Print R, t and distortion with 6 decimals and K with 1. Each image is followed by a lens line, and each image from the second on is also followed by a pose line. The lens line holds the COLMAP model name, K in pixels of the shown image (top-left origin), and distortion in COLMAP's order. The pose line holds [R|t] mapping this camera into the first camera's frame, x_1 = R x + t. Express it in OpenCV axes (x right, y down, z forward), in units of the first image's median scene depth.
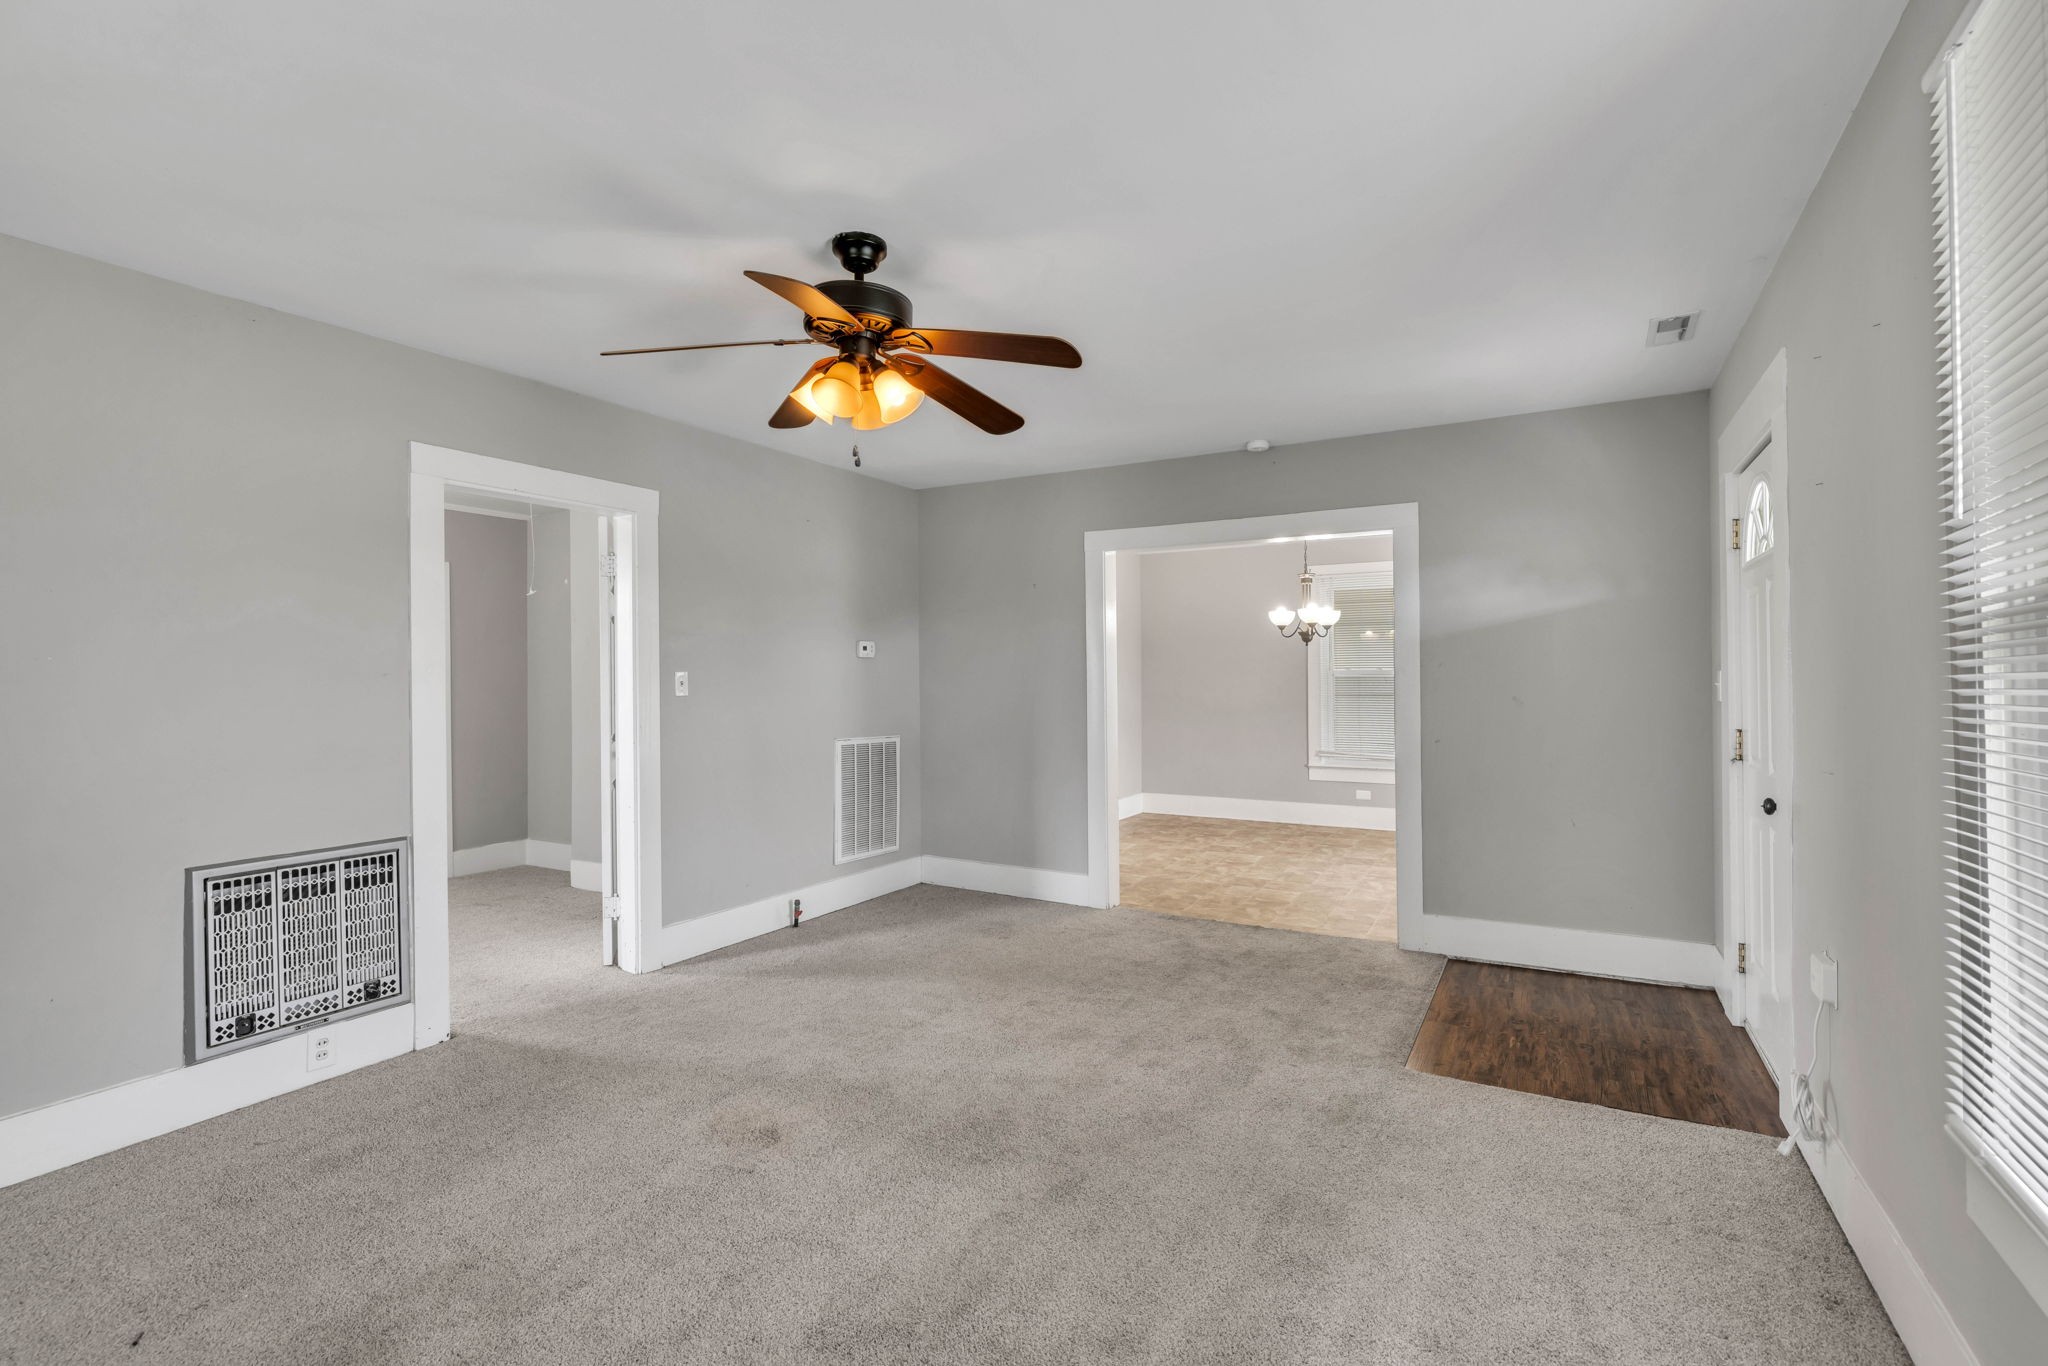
lens RADIAL K [[920.3, 0, 1002.8], [0, 920.3, 674.6], [0, 0, 1]] dist [-0.000380, -0.000937]
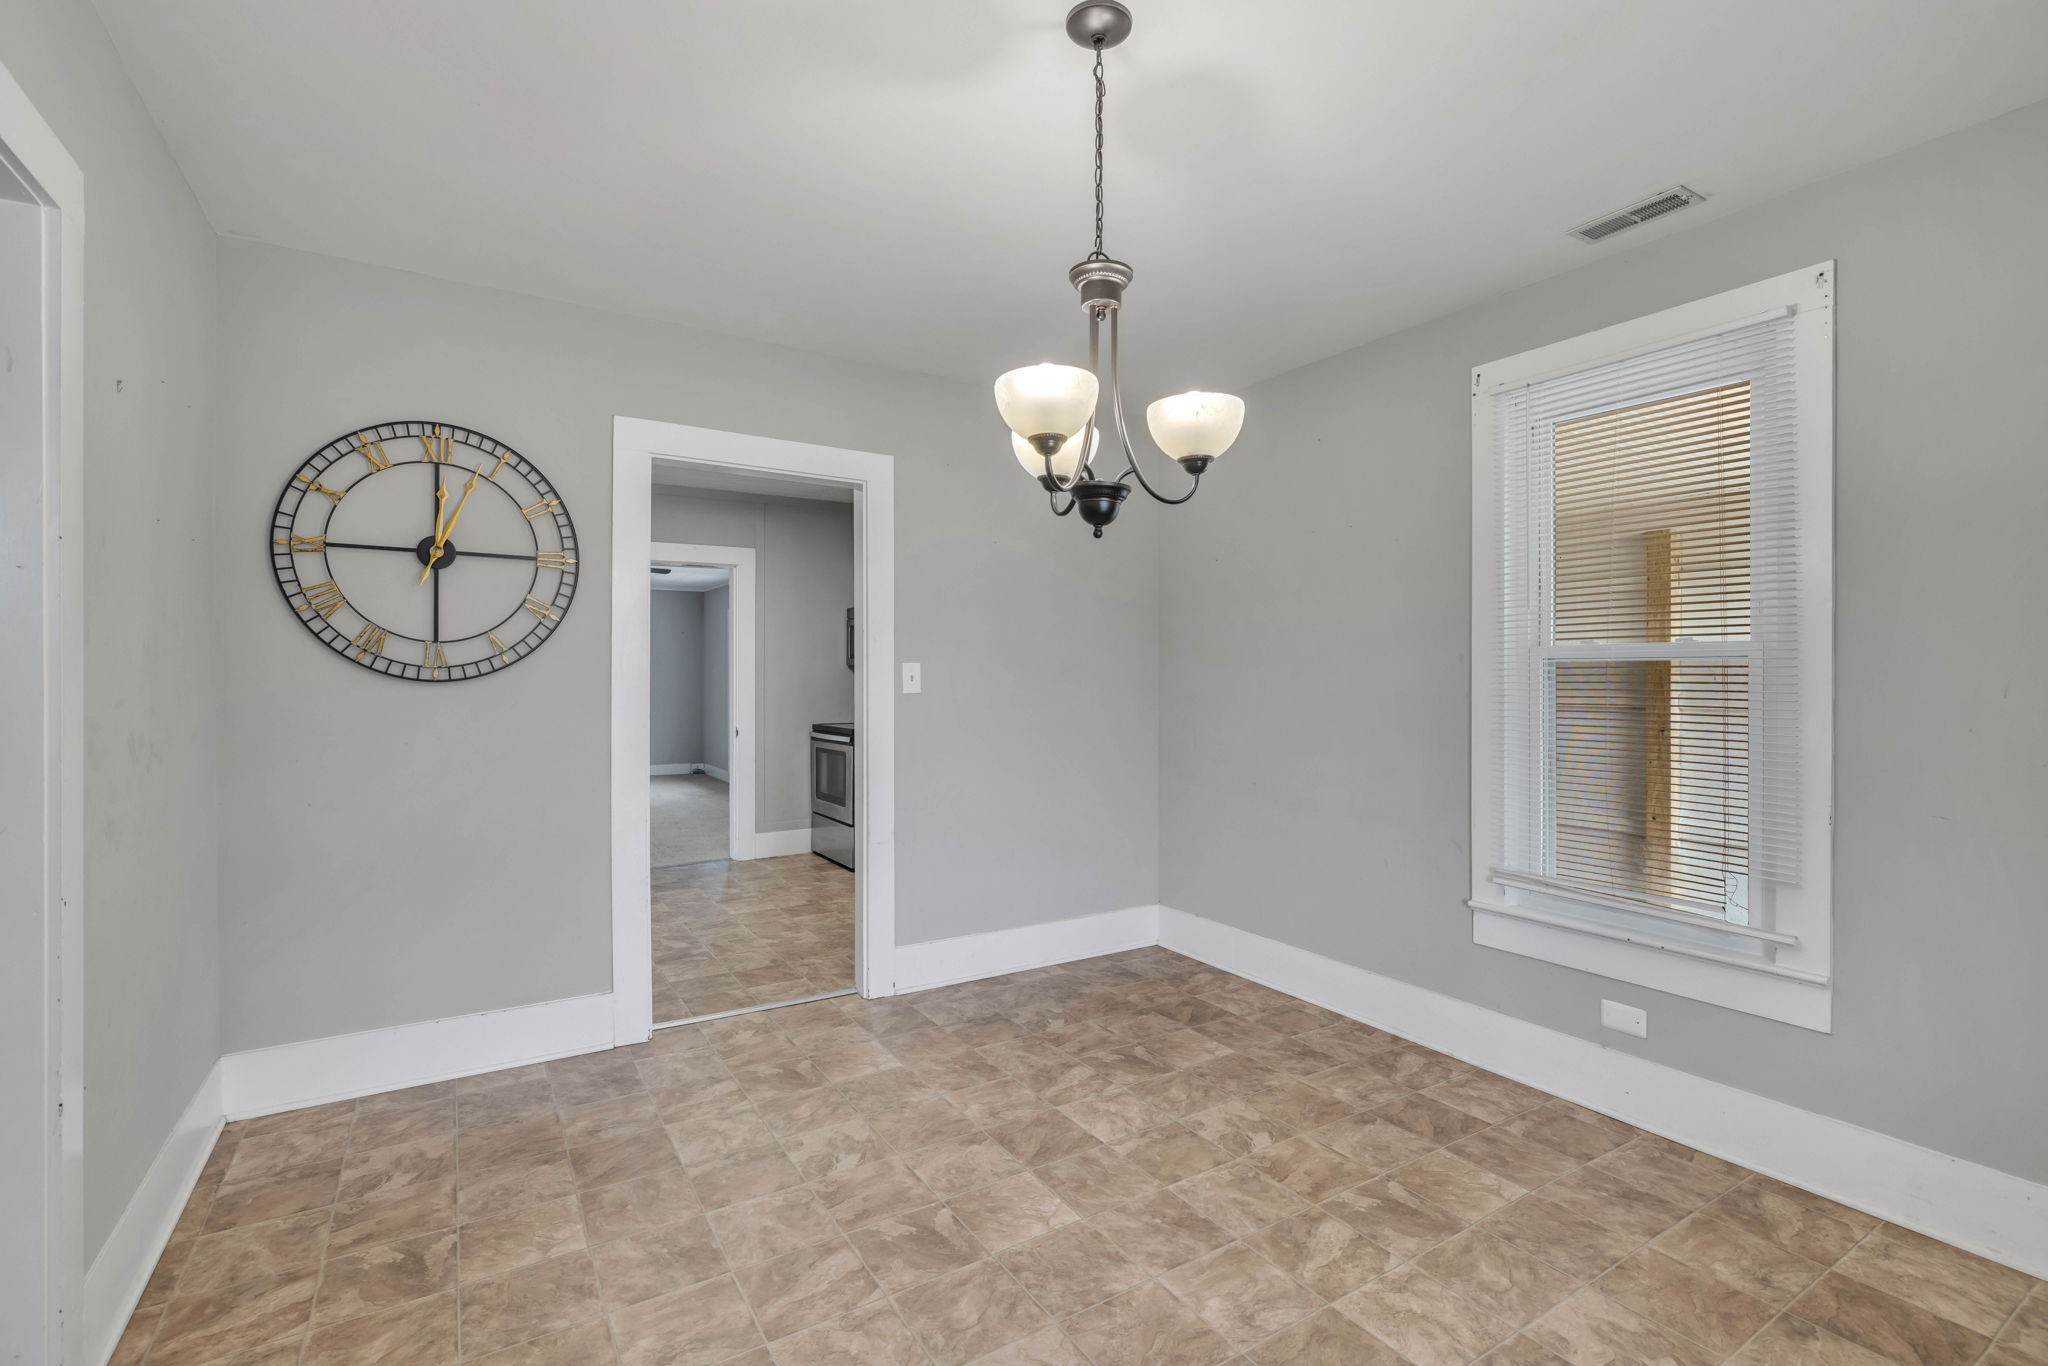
lens RADIAL K [[920.3, 0, 1002.8], [0, 920.3, 674.6], [0, 0, 1]] dist [-0.000380, -0.000937]
pose [[0.887193, 0.004118, -0.461381, 0.760311], [-0.003187, 0.999991, 0.002797, 0.014498], [0.461388, -0.001011, 0.887198, 1.320520]]
